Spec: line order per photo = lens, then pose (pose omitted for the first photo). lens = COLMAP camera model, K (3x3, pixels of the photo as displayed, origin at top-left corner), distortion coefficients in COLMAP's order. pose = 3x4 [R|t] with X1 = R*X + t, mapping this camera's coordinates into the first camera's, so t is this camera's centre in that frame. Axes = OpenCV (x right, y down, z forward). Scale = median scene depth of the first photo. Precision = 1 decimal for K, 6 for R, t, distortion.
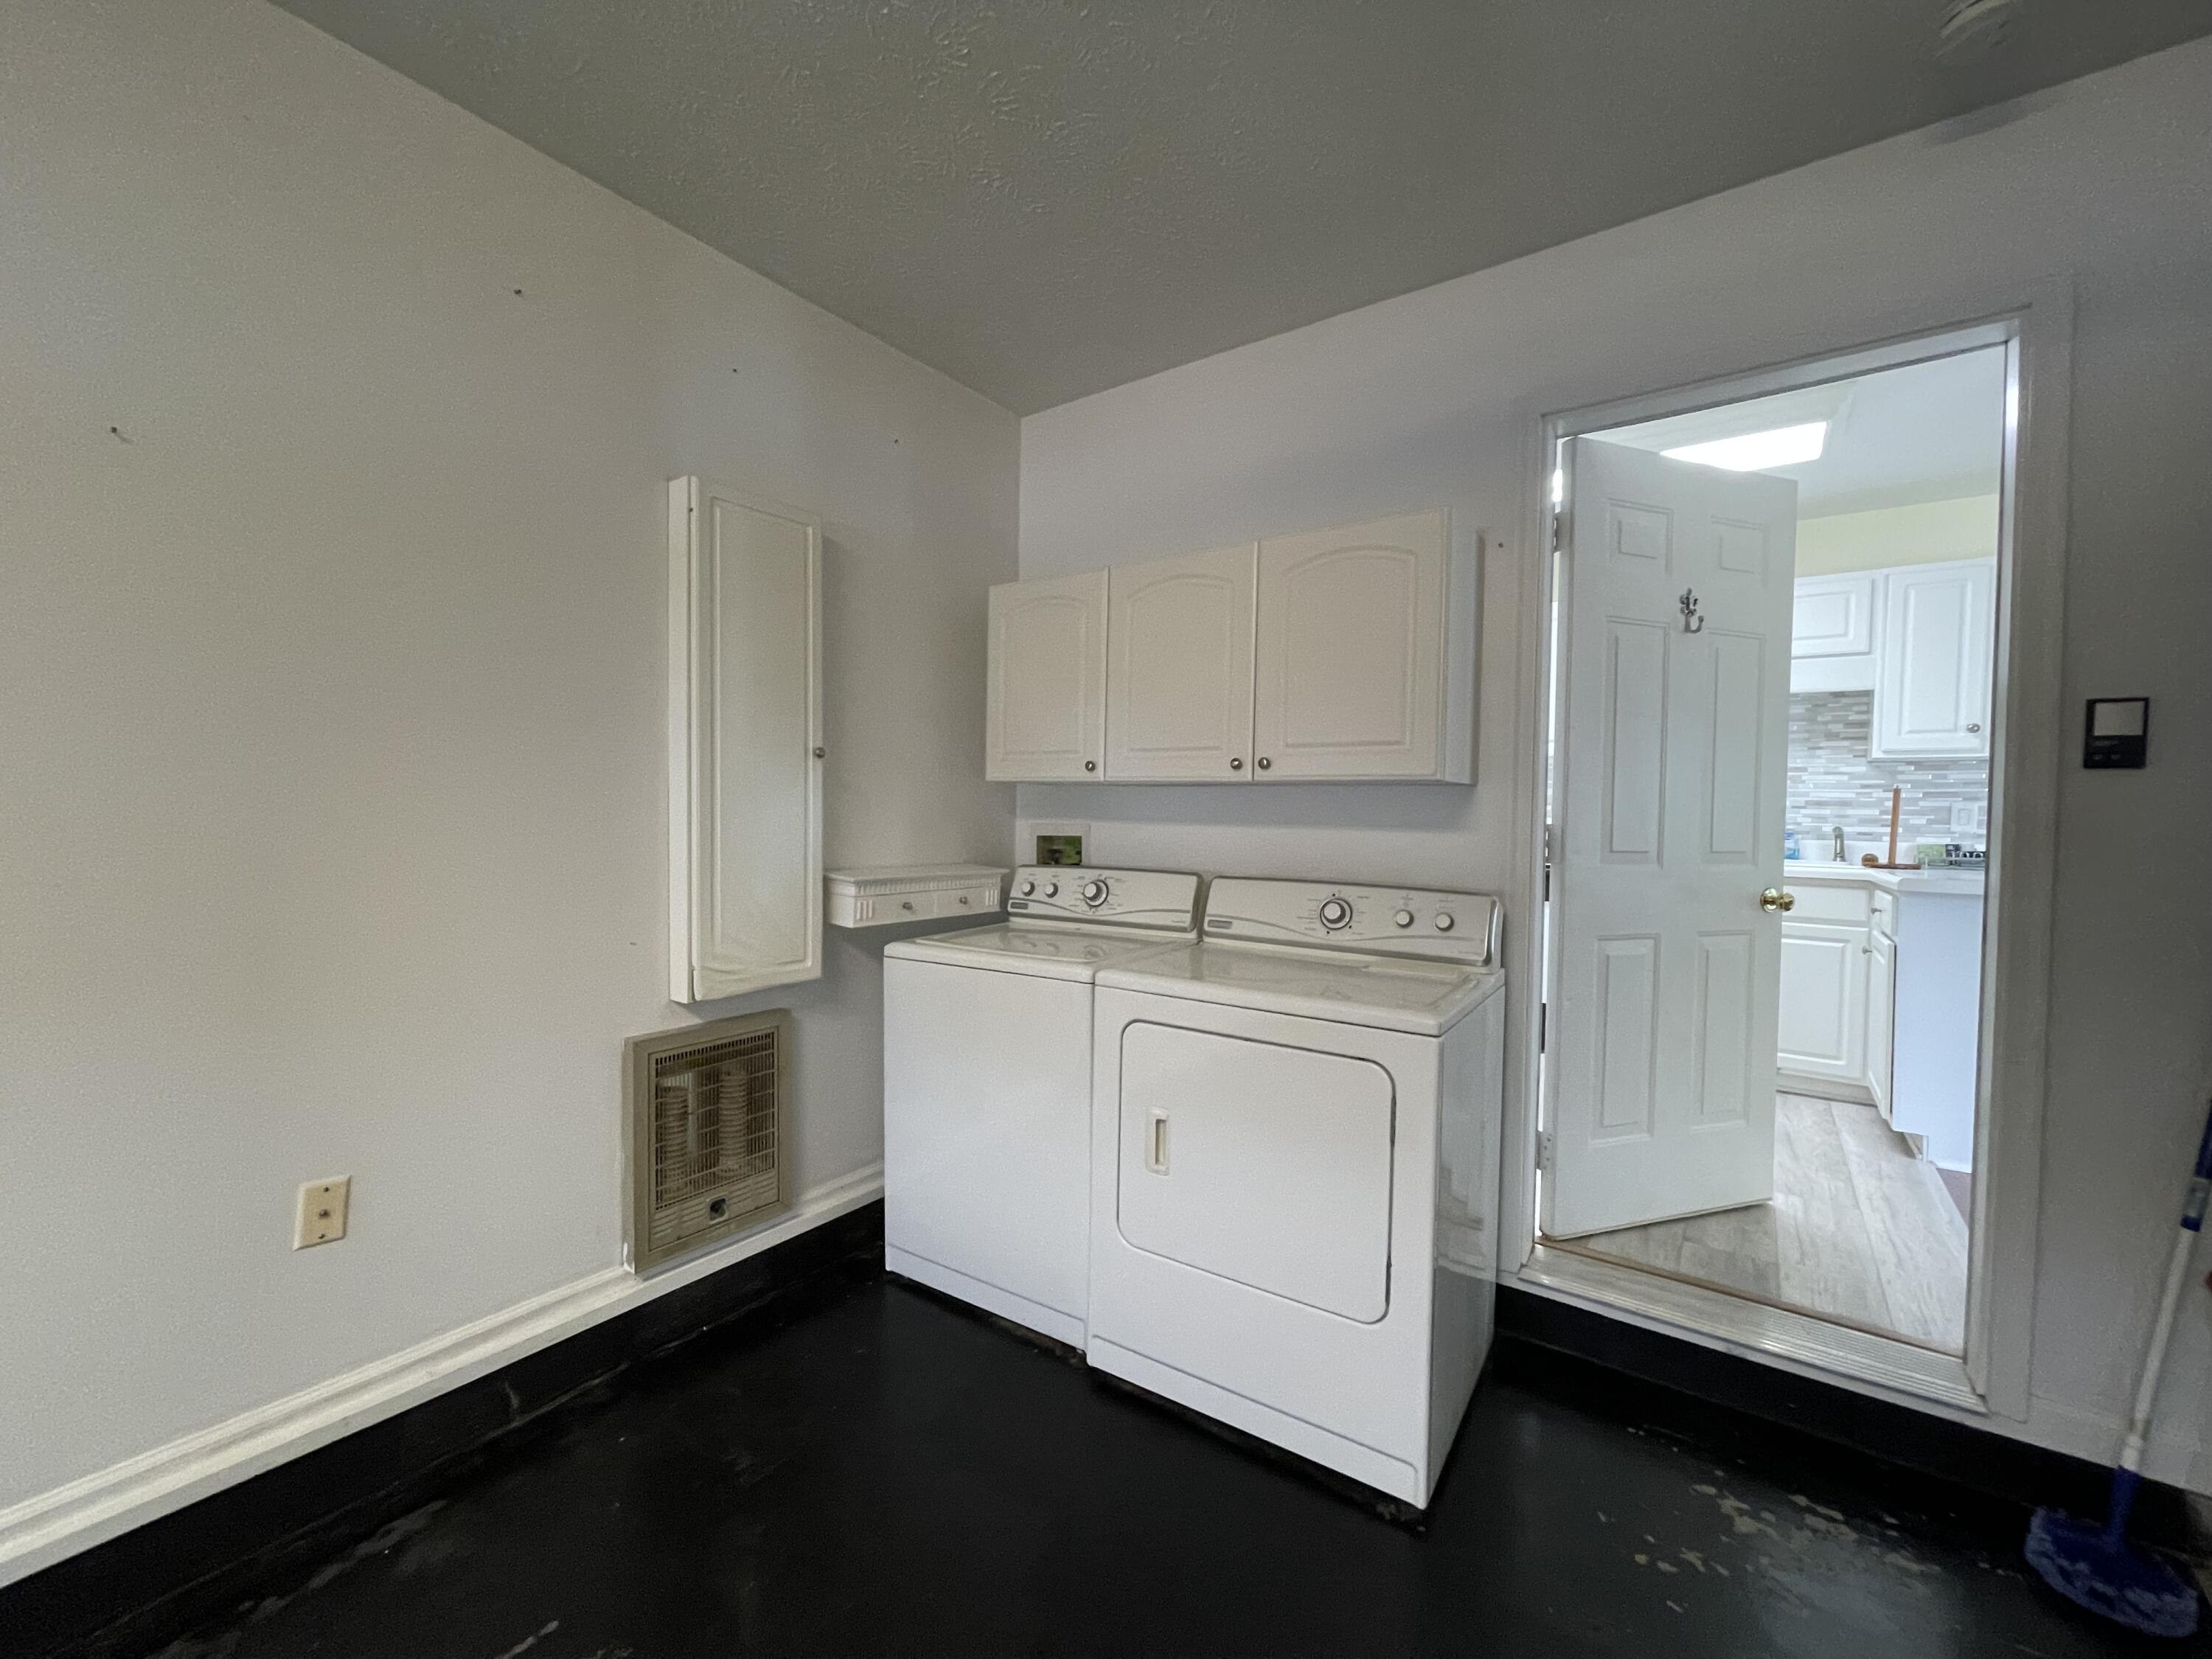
lens RADIAL K [[887.2, 0, 1094.8], [0, 887.2, 830.9], [0, 0, 1]] dist [-0.000713, 0.000070]
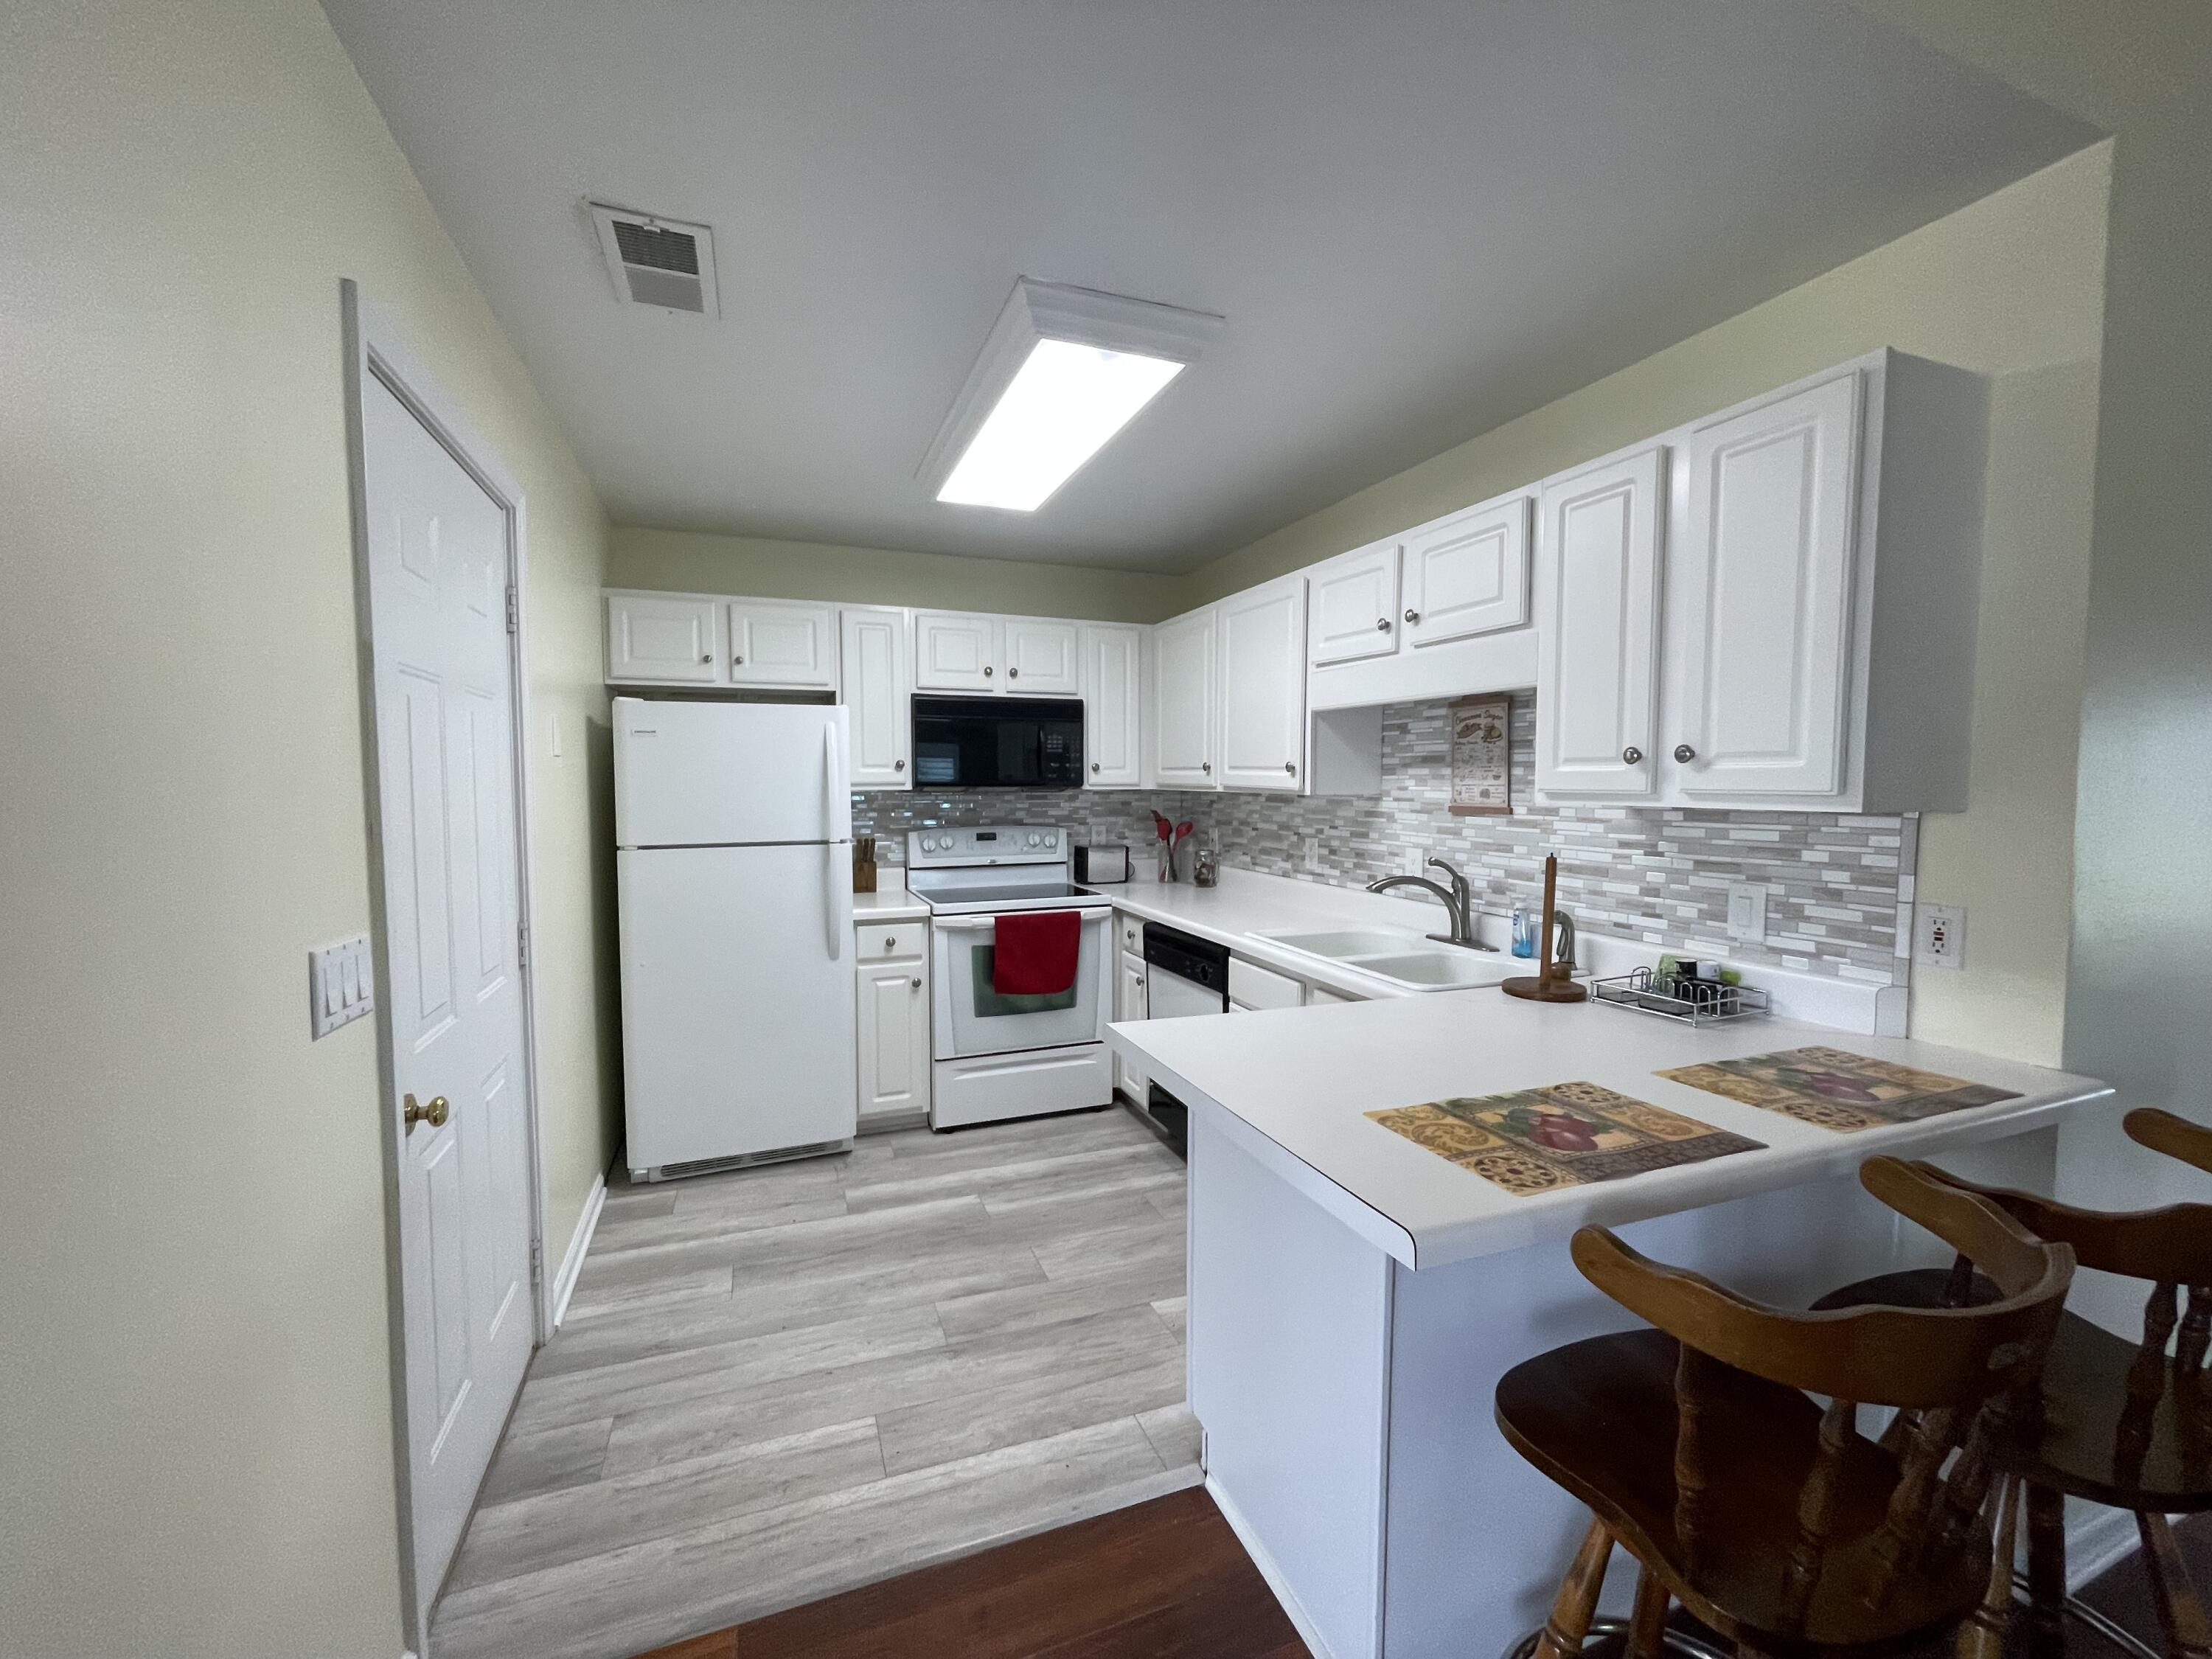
lens RADIAL K [[888.0, 0, 1095.1], [0, 888.0, 827.7], [0, 0, 1]] dist [0.000050, -0.000119]
pose [[0.835515, 0.011367, -0.549351, 0.926657], [0.001781, 0.999725, 0.023395, -0.077698], [0.549465, -0.020526, 0.835264, 0.333435]]
